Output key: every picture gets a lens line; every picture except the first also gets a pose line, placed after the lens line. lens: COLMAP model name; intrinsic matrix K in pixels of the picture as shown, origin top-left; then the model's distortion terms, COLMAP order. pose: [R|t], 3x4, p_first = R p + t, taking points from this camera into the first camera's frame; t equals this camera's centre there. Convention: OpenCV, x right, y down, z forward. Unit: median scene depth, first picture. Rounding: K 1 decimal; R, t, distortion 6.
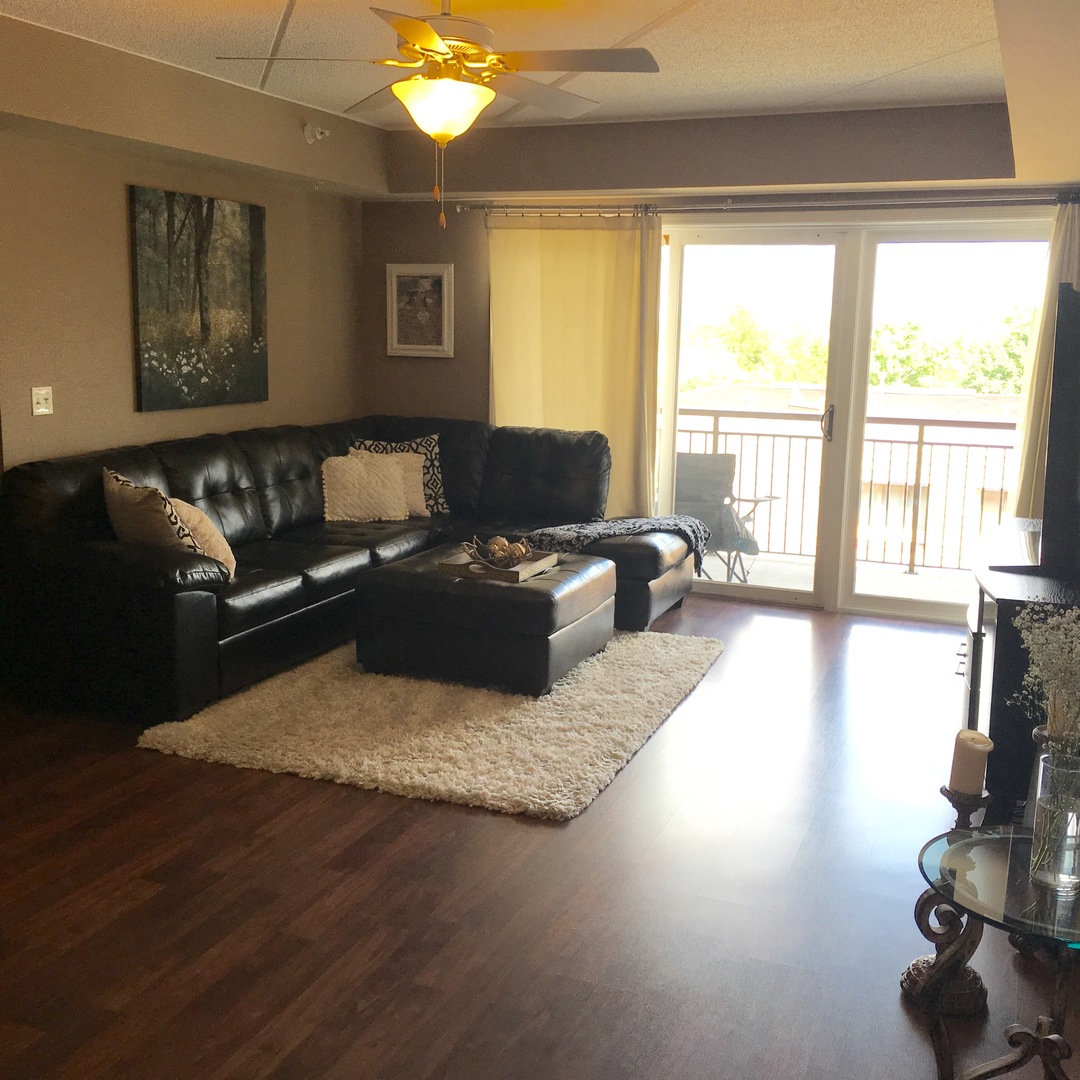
lens RADIAL K [[1222.6, 0, 536.4], [0, 1222.6, 540.5], [0, 0, 1]] dist [0.041166, 0.000000]
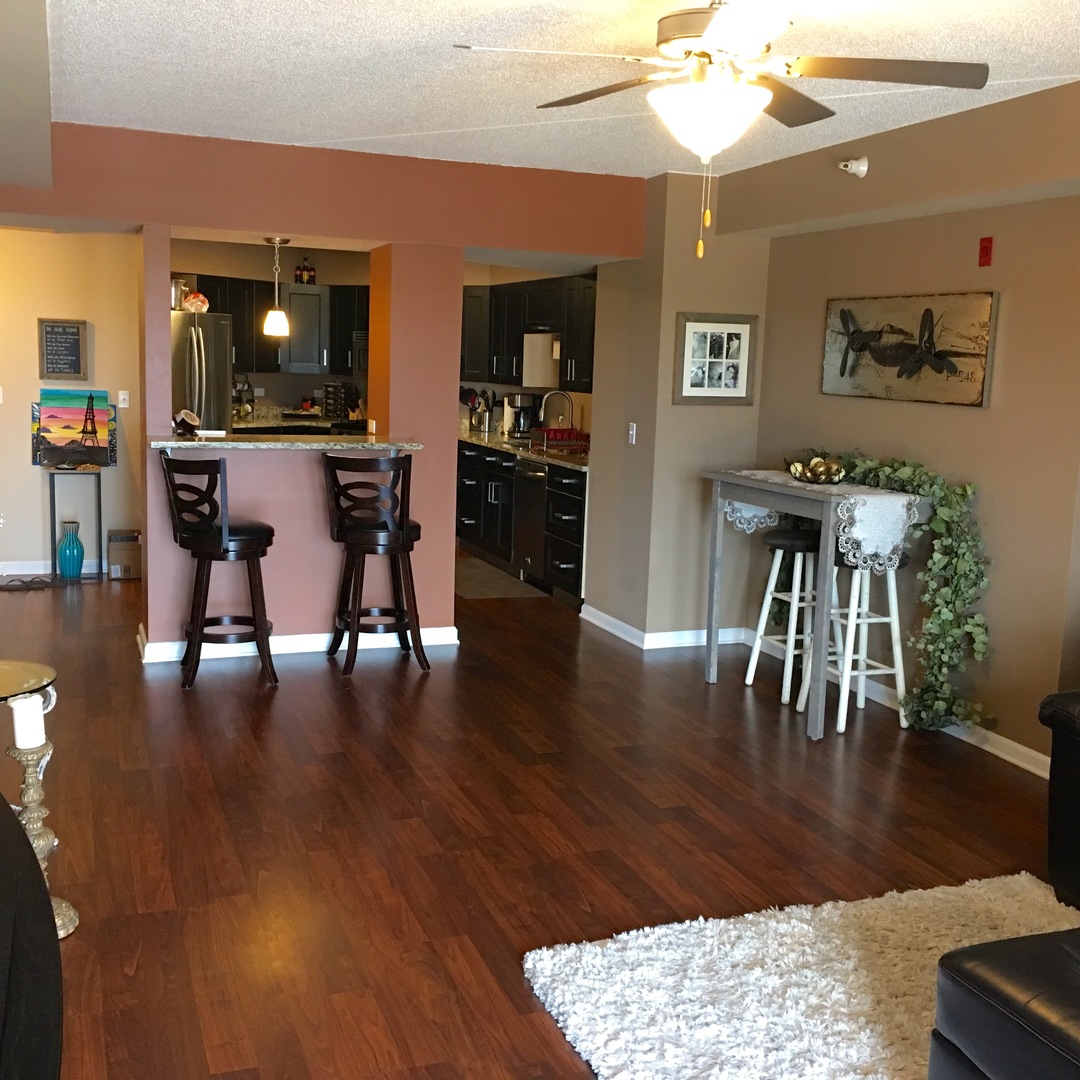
lens RADIAL K [[1222.6, 0, 536.9], [0, 1222.6, 540.0], [0, 0, 1]] dist [0.041166, 0.000000]
pose [[-0.735066, 0.050198, -0.676135, 0.330620], [-0.175209, 0.949316, 0.260960, -0.151069], [0.654966, 0.310288, -0.689015, 0.878438]]
